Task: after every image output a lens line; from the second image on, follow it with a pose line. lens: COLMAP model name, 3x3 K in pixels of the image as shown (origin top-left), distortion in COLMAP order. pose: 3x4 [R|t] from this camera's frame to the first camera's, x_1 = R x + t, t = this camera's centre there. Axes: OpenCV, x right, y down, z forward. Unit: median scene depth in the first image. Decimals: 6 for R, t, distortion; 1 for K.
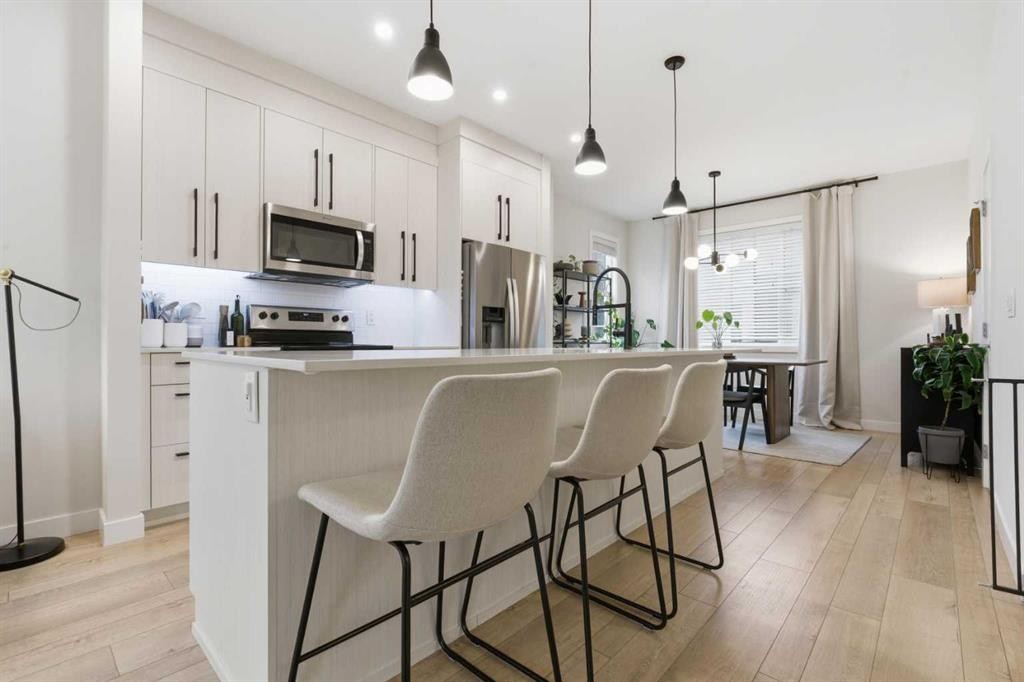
lens RADIAL K [[459.6, 0, 513.7], [0, 459.6, 339.7], [0, 0, 1]] dist [-0.007348, -0.000508]
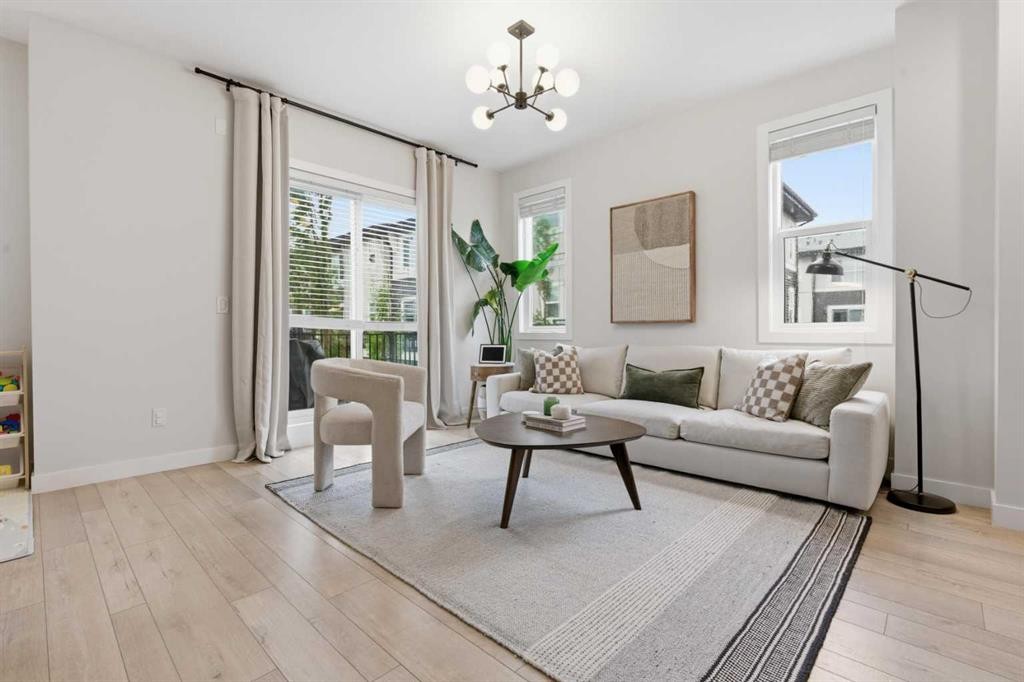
lens RADIAL K [[463.4, 0, 512.6], [0, 463.4, 336.5], [0, 0, 1]] dist [-0.002488, 0.000379]
pose [[-0.005825, 0.010380, -0.999929, 0.079364], [0.004704, 0.999935, 0.010352, 0.004774], [0.999972, -0.004644, -0.005873, -0.042279]]
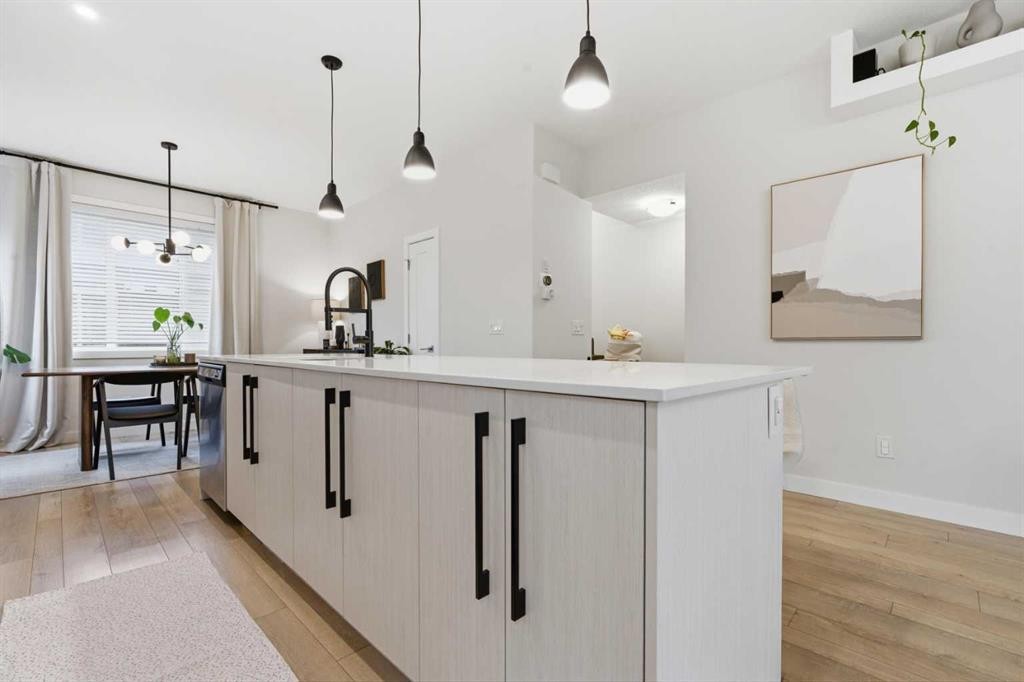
lens RADIAL K [[453.1, 0, 511.6], [0, 453.1, 343.7], [0, 0, 1]] dist [-0.011902, 0.000398]
pose [[0.028061, -0.002533, 0.999603, -0.464452], [-0.003276, 0.999991, 0.002626, -0.005915], [-0.999601, -0.003348, 0.028052, 0.454522]]
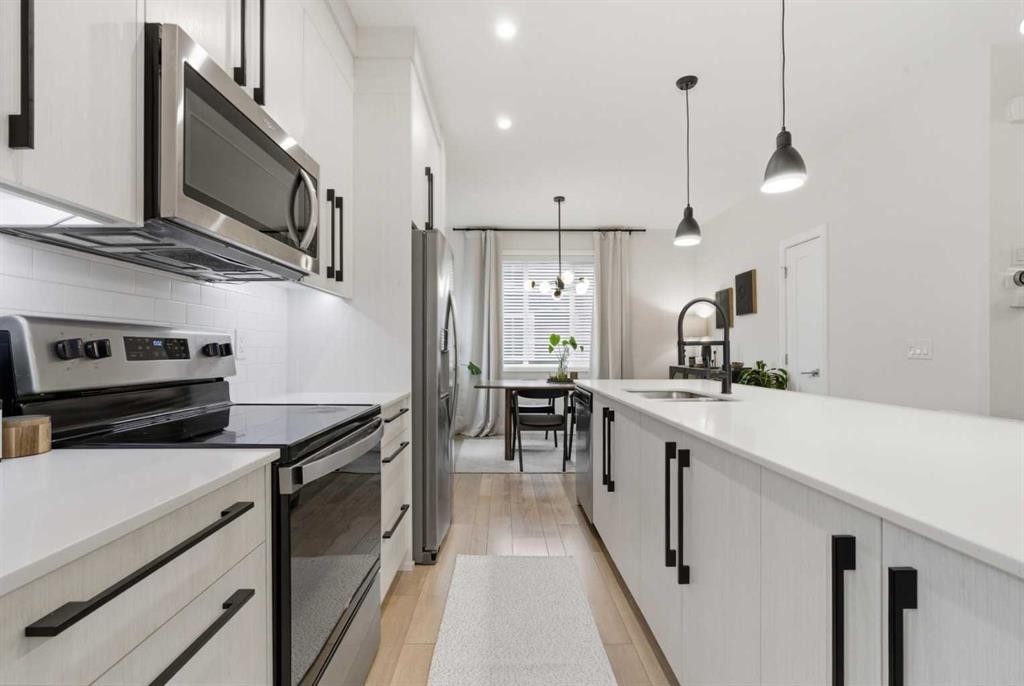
lens RADIAL K [[462.9, 0, 506.5], [0, 462.9, 350.2], [0, 0, 1]] dist [-0.011152, 0.000054]
pose [[0.727296, -0.003752, 0.686314, -0.442268], [0.000199, 0.999986, 0.005257, -0.044304], [-0.686324, -0.003687, 0.727286, 0.436241]]
